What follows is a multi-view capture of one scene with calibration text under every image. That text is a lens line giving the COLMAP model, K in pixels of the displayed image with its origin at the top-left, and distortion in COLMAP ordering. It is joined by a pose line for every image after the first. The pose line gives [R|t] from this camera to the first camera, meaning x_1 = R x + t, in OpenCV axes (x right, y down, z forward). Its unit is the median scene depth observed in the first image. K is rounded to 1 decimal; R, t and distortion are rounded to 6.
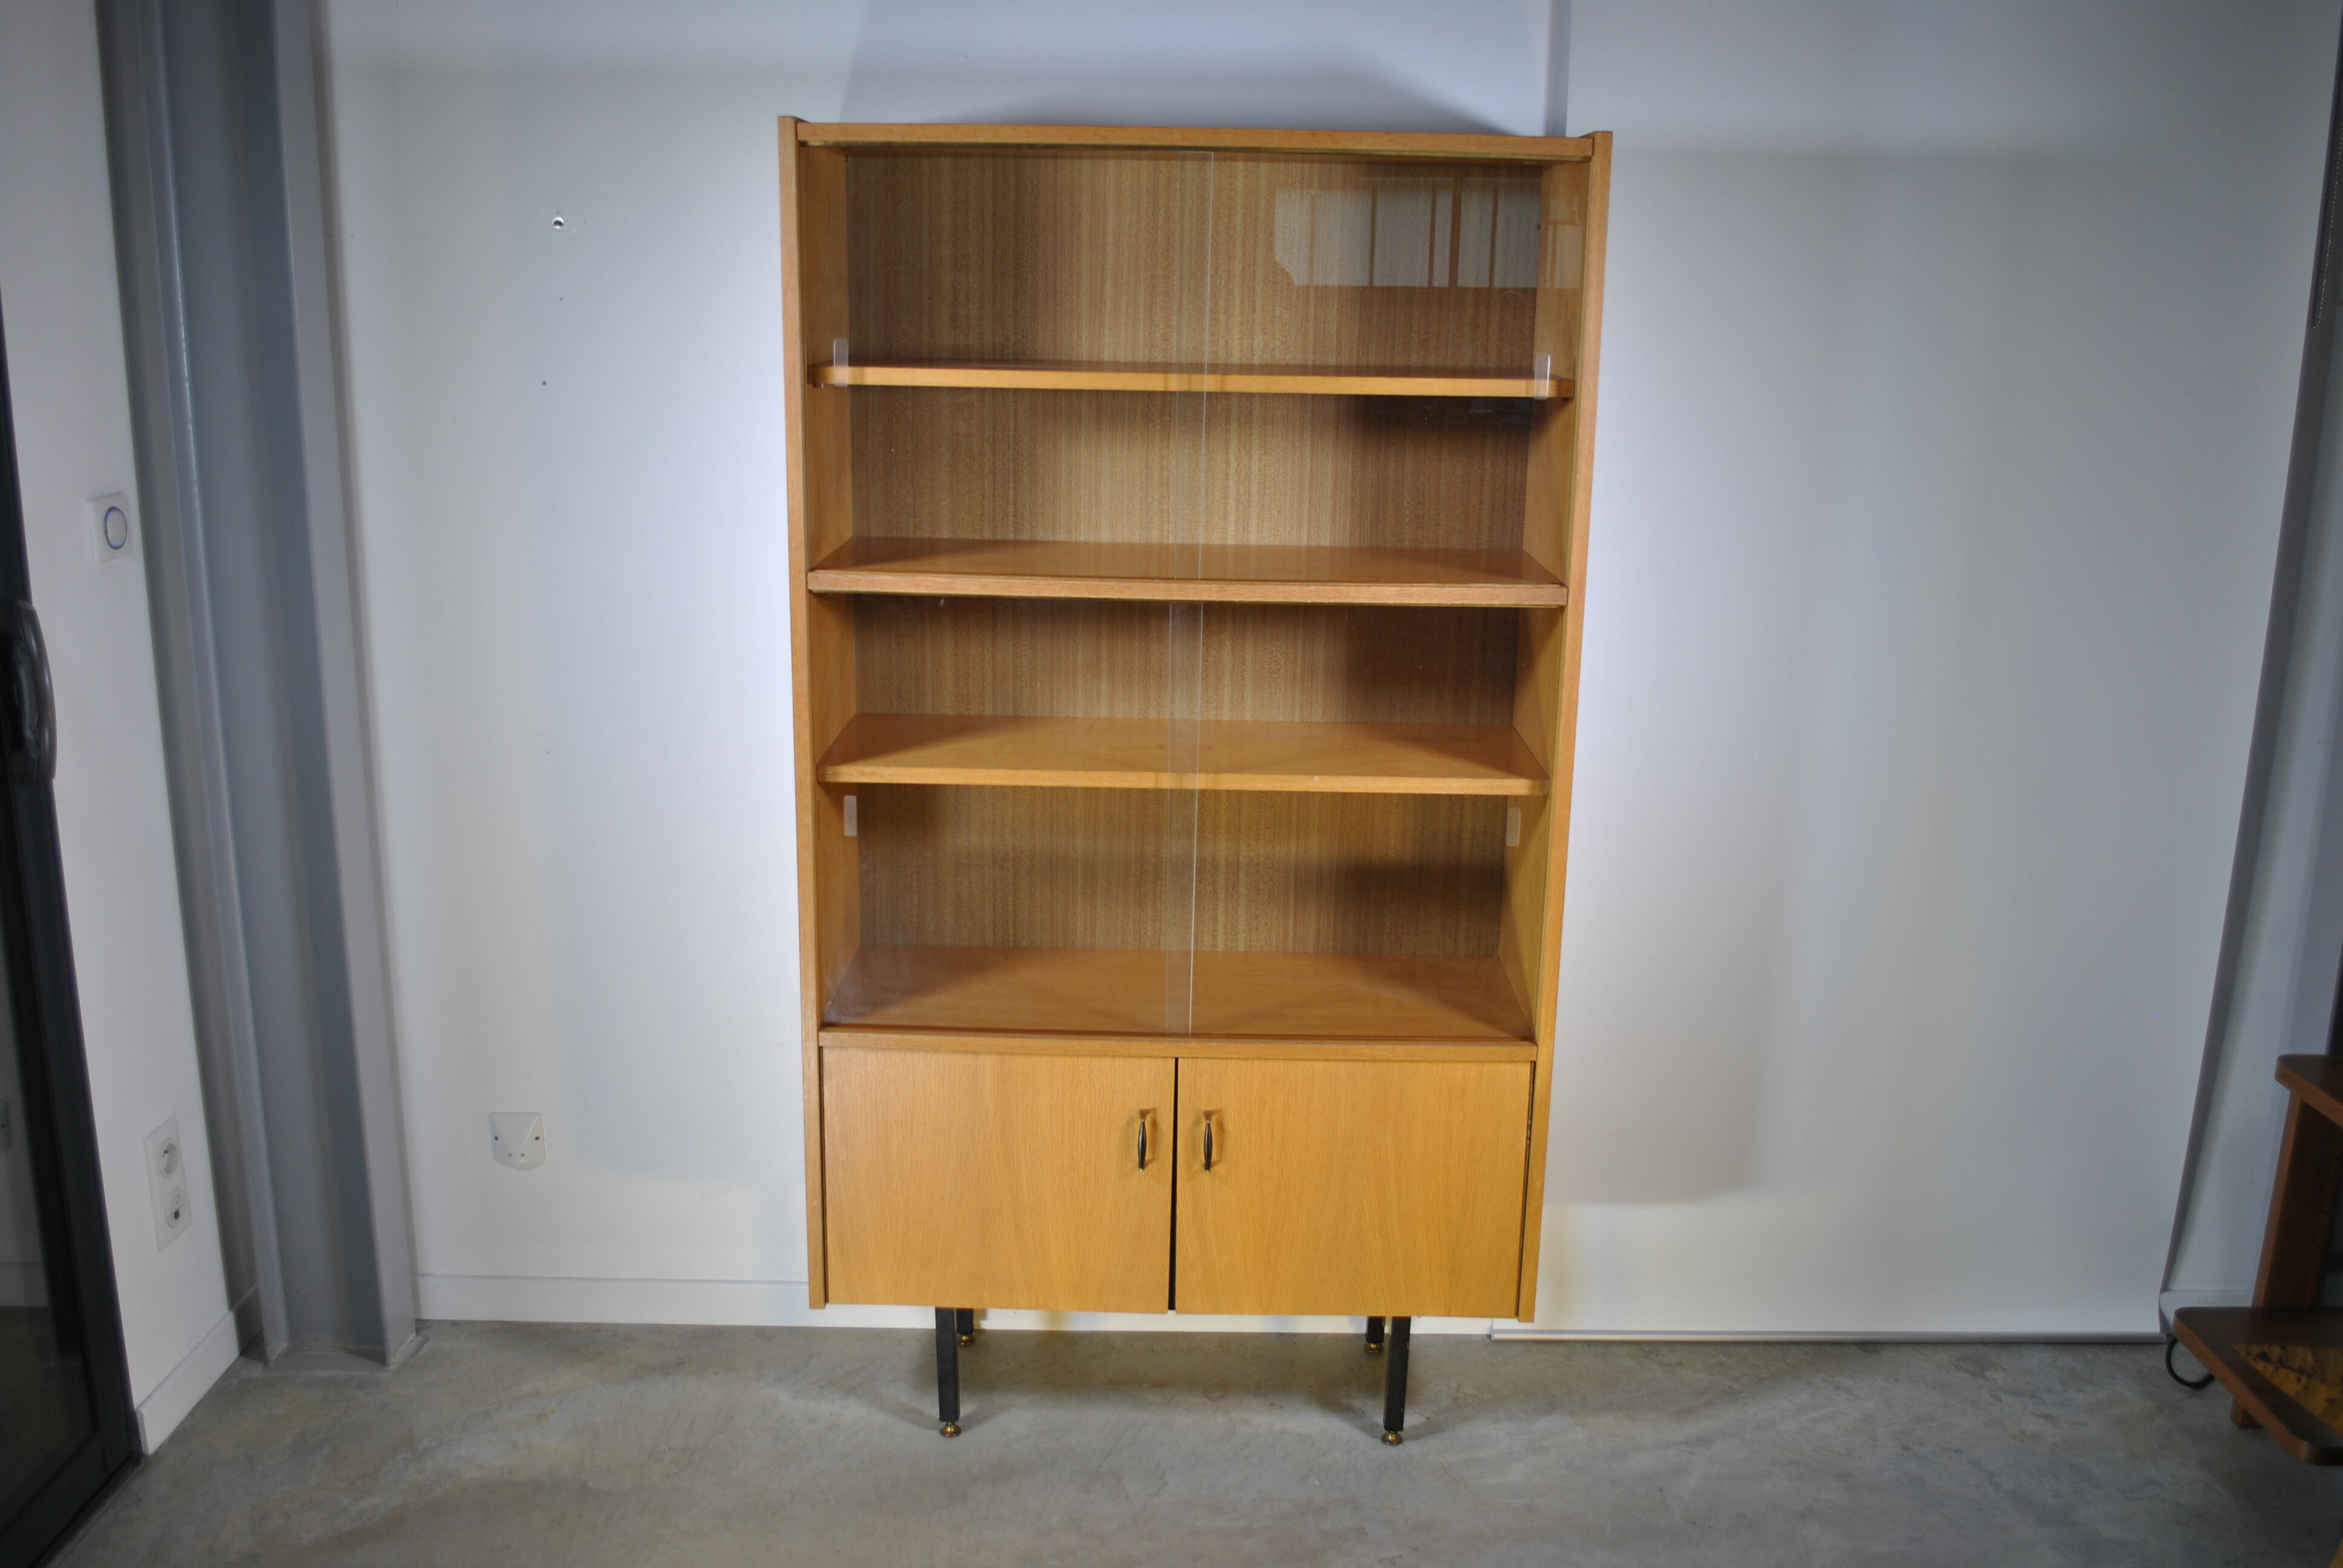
lens RADIAL K [[2022.7, 0, 1164.7], [0, 2022.7, 771.8], [0, 0, 1]] dist [-0.071746, -0.004718]
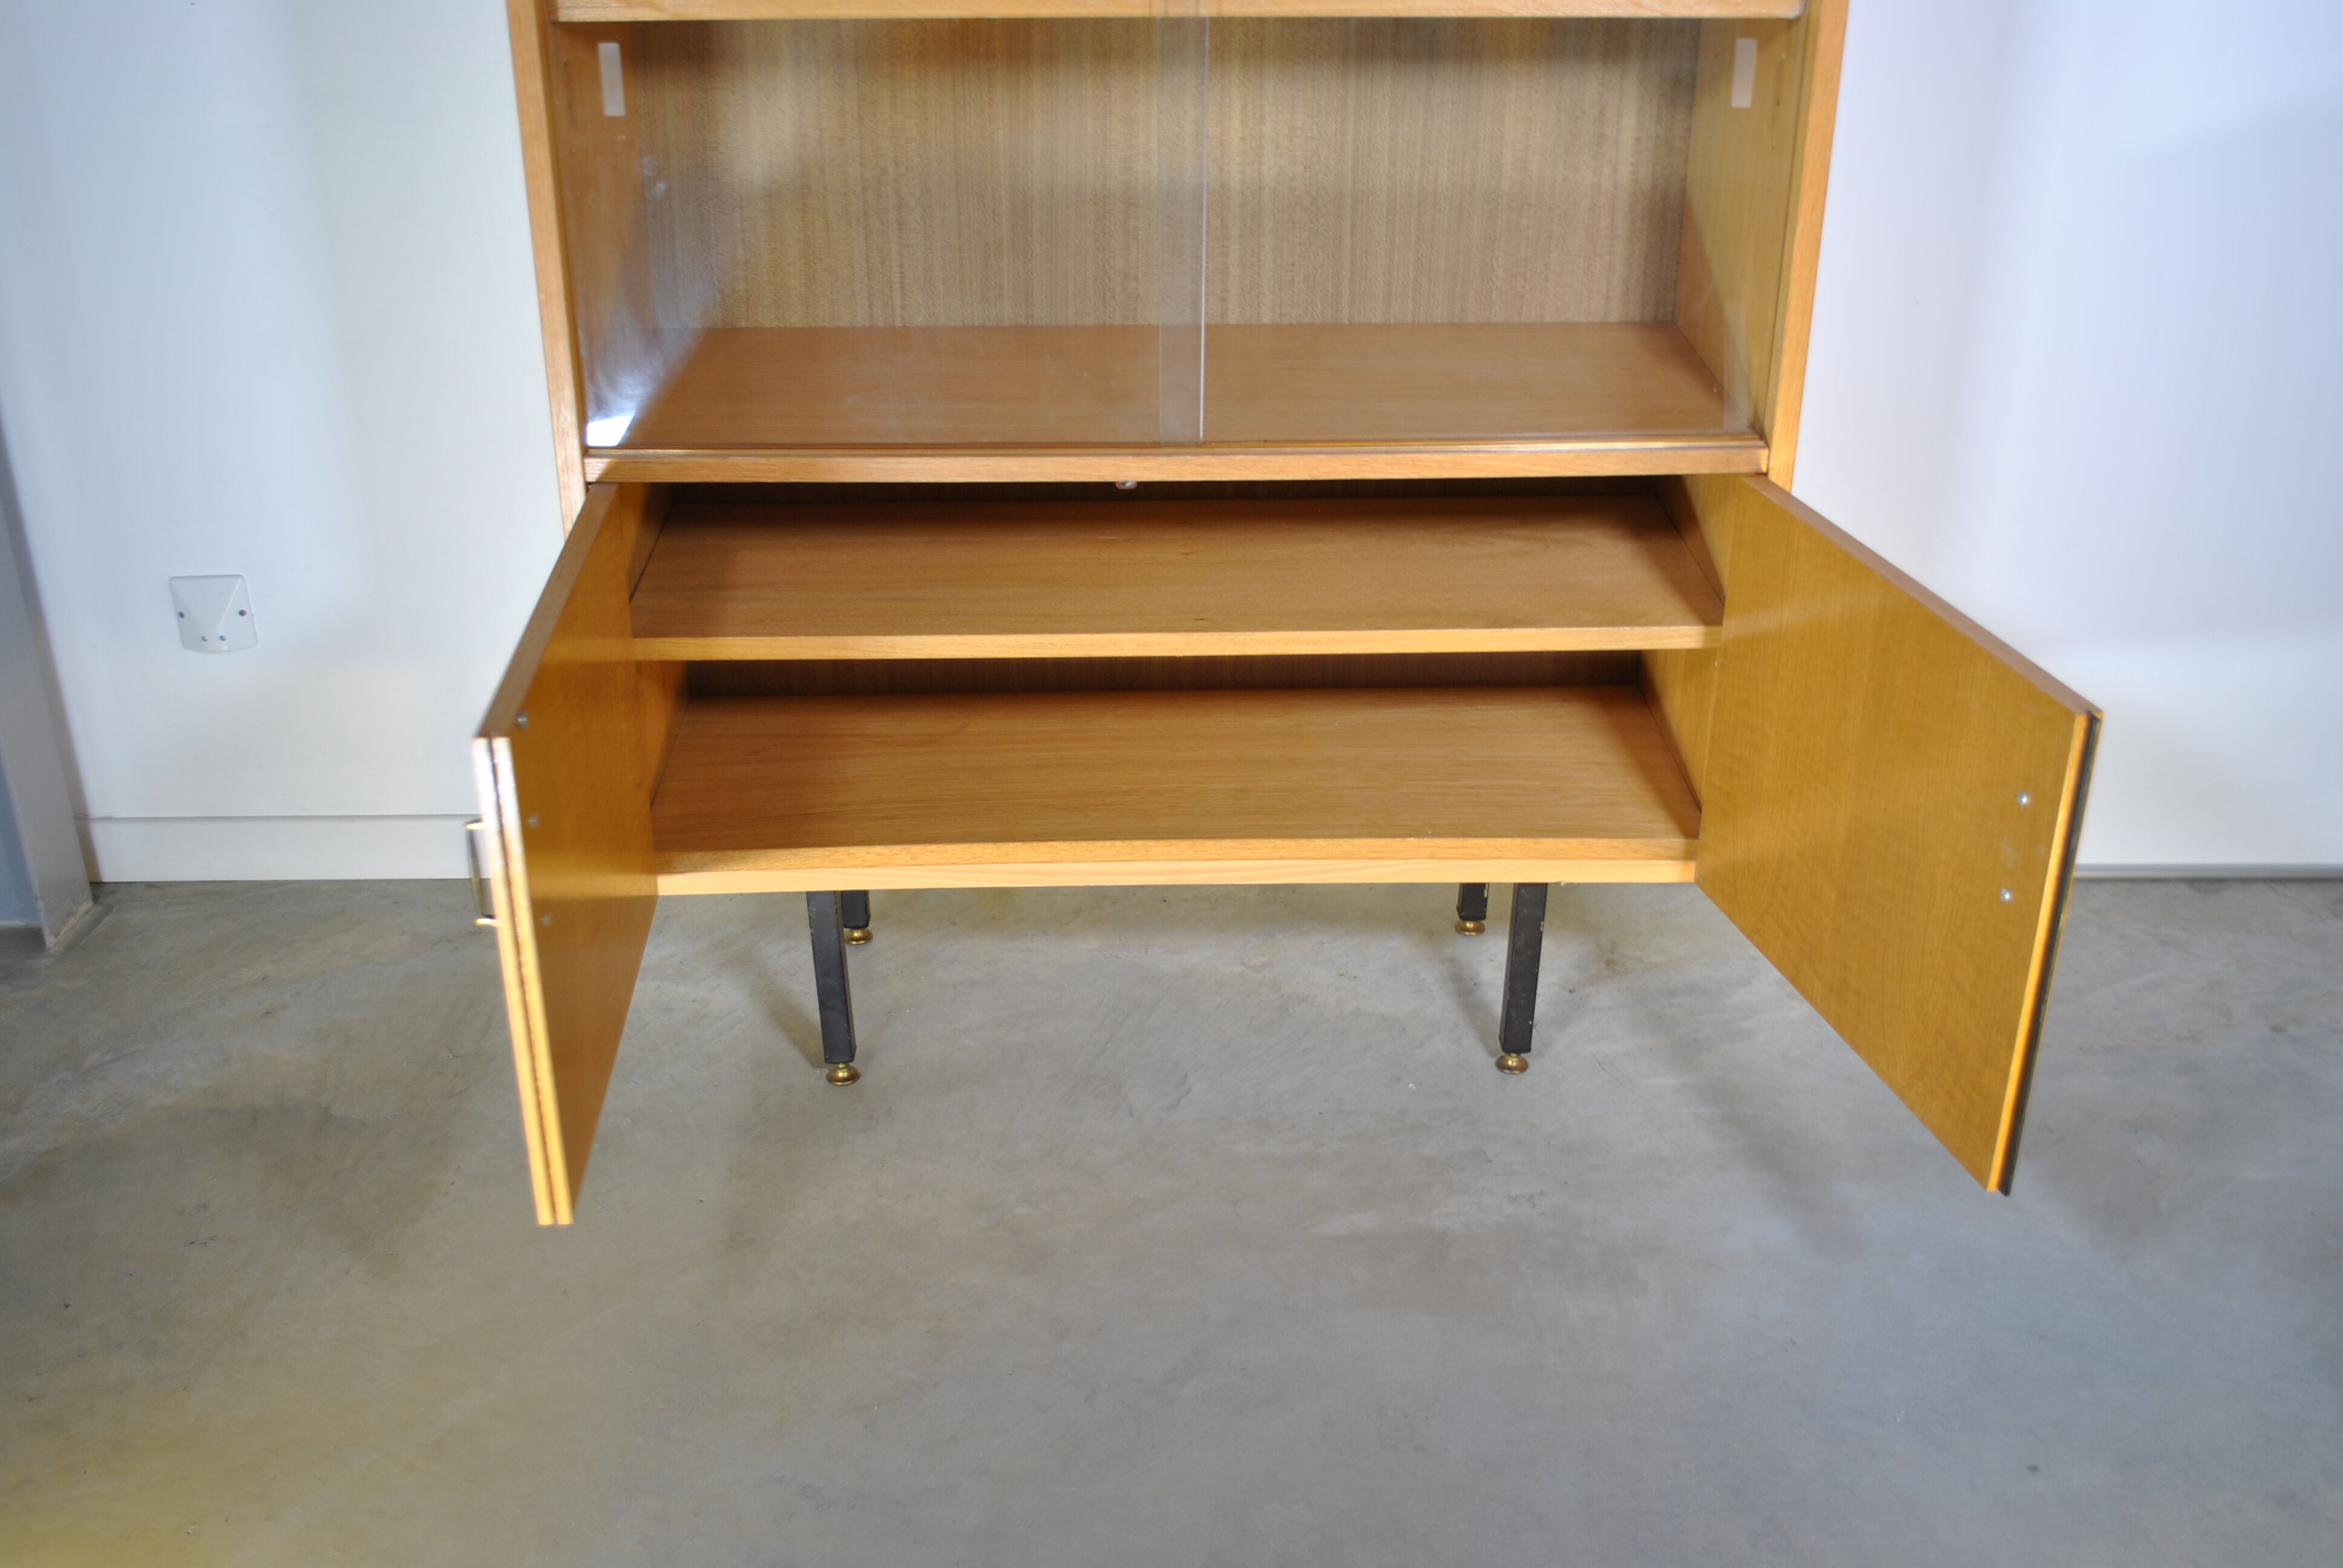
lens RADIAL K [[2408.8, 0, 1171.0], [0, 2408.8, 748.8], [0, 0, 1]] dist [-0.041018, -0.009856]
pose [[0.999867, -0.016230, 0.001741, -0.004845], [0.015500, 0.977475, 0.210482, 0.072006], [-0.005118, -0.210427, 0.977596, 0.232201]]
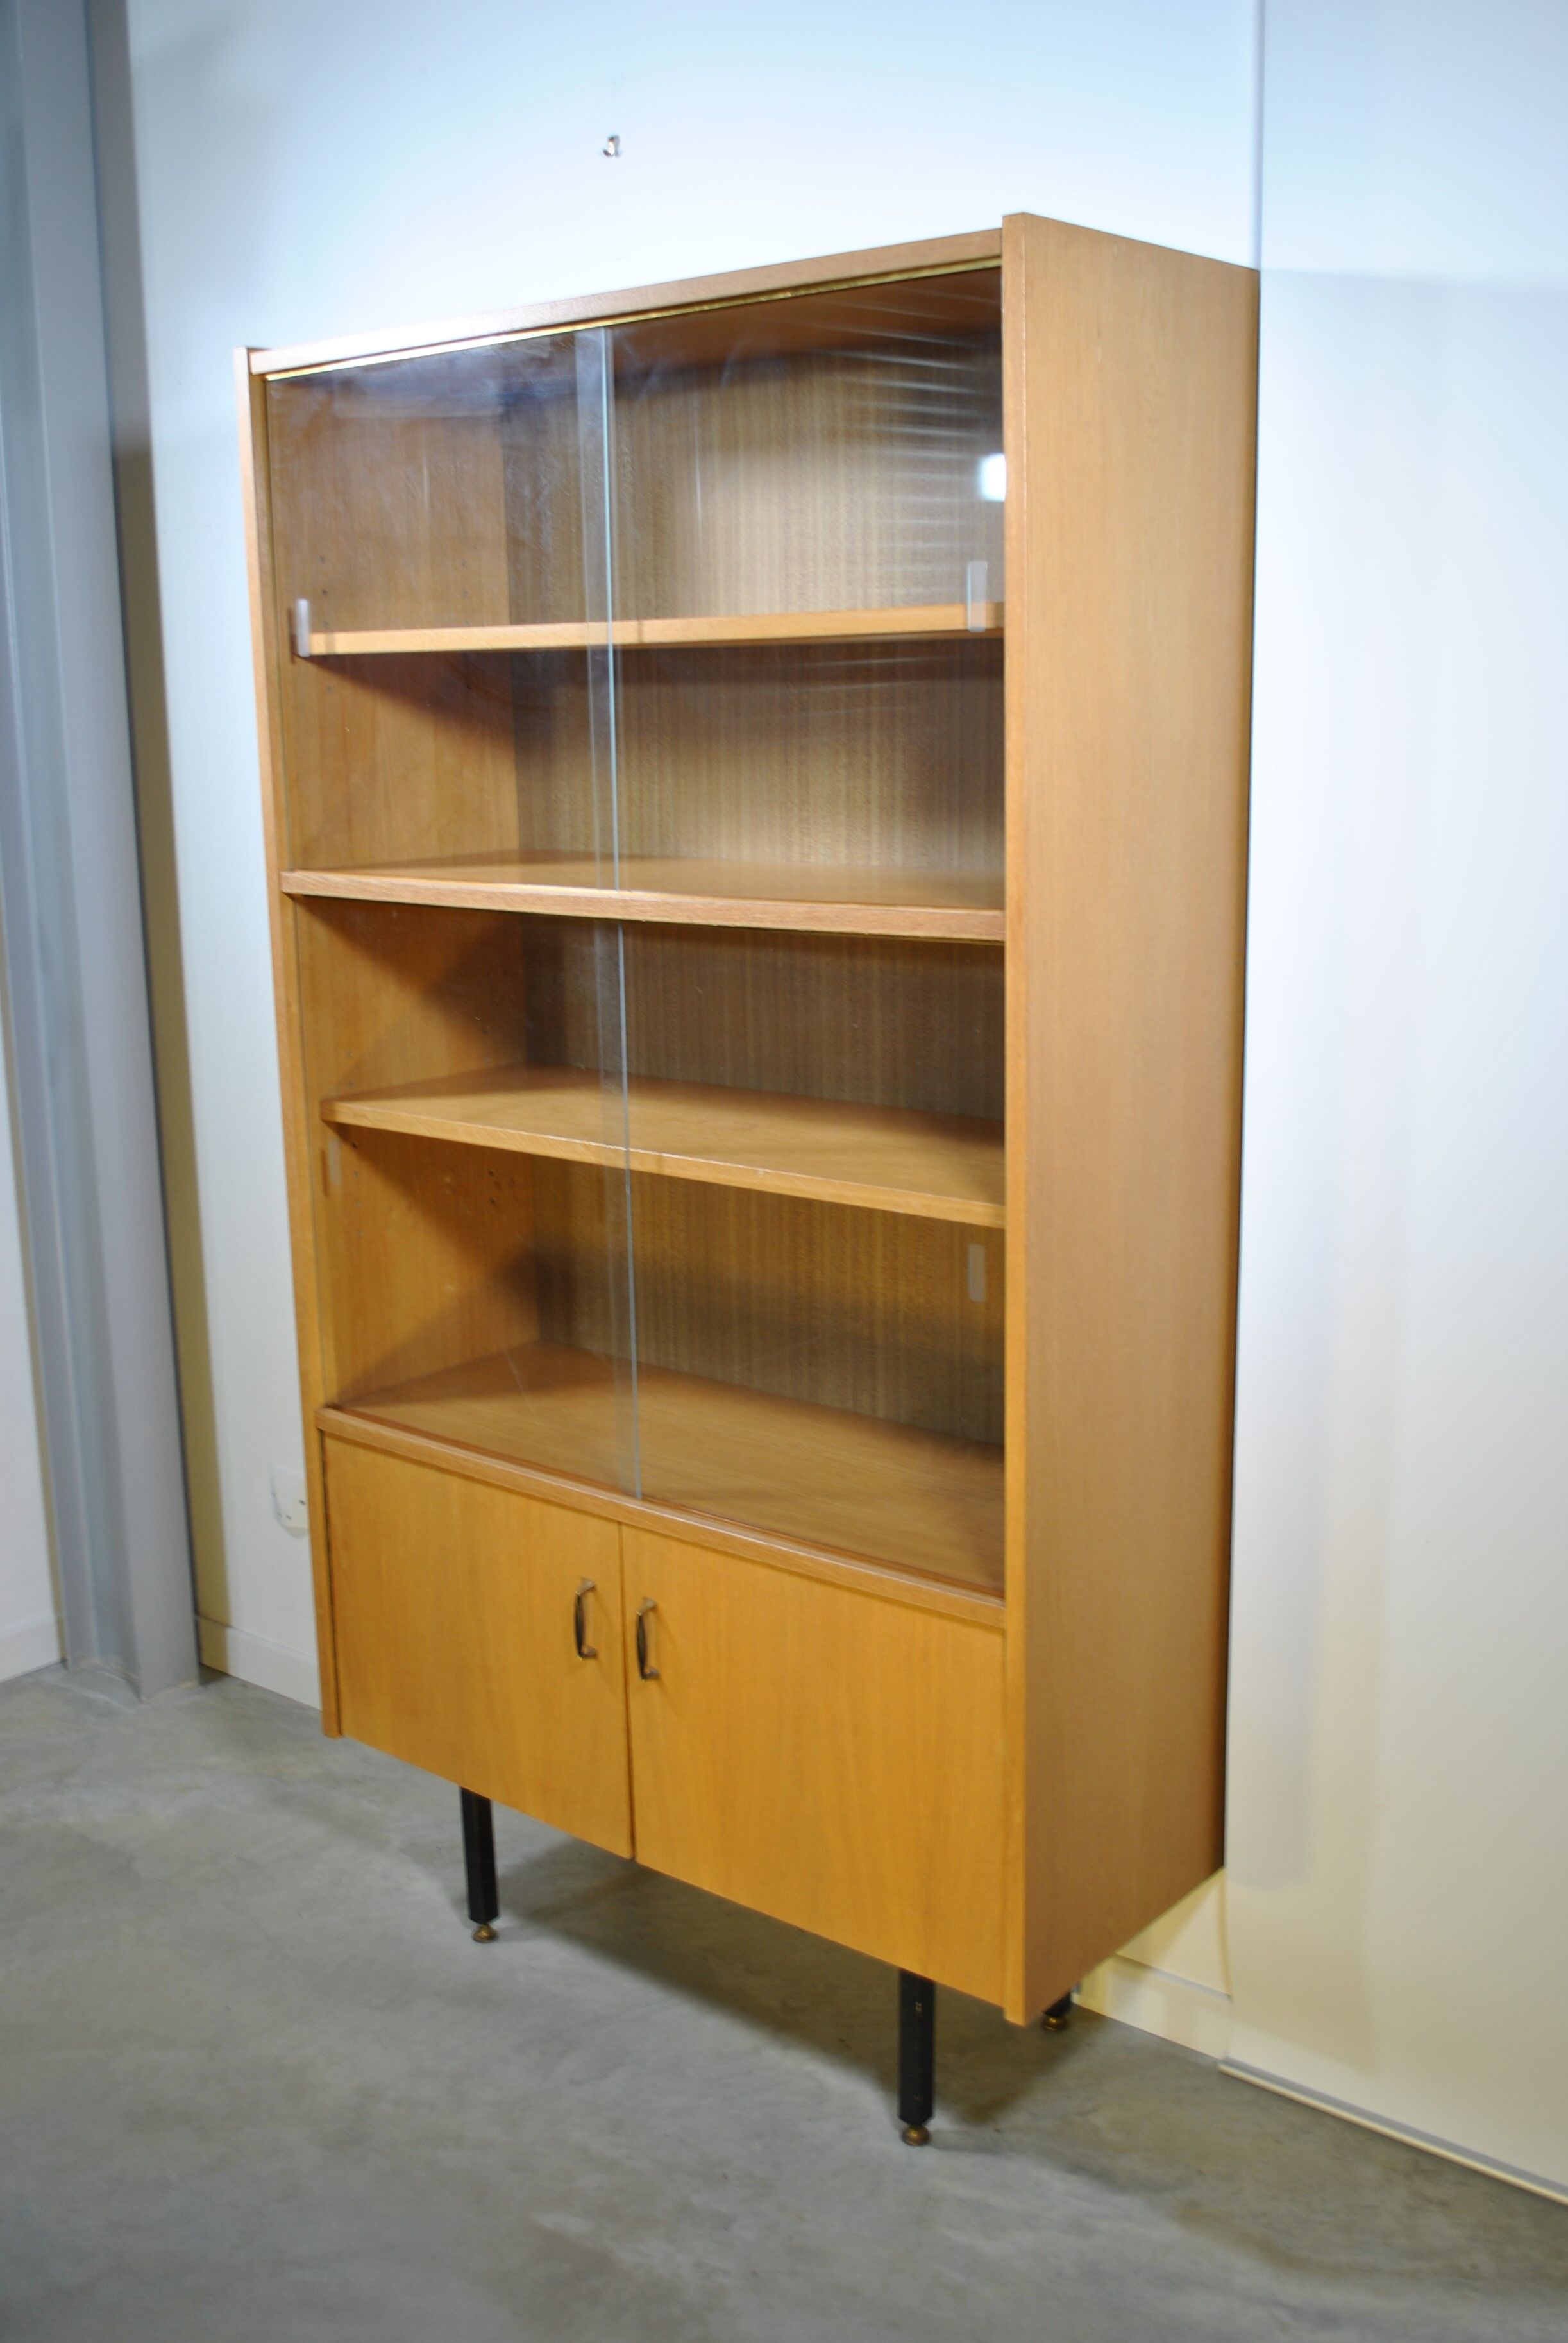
lens RADIAL K [[2336.4, 0, 784.0], [0, 2336.4, 1171.5], [0, 0, 1]] dist [-0.069681, 0.014511]
pose [[0.772367, 0.099619, -0.627316, 0.573293], [-0.119267, 0.992803, 0.010815, -0.006588], [0.623879, 0.066465, 0.778689, 0.330181]]
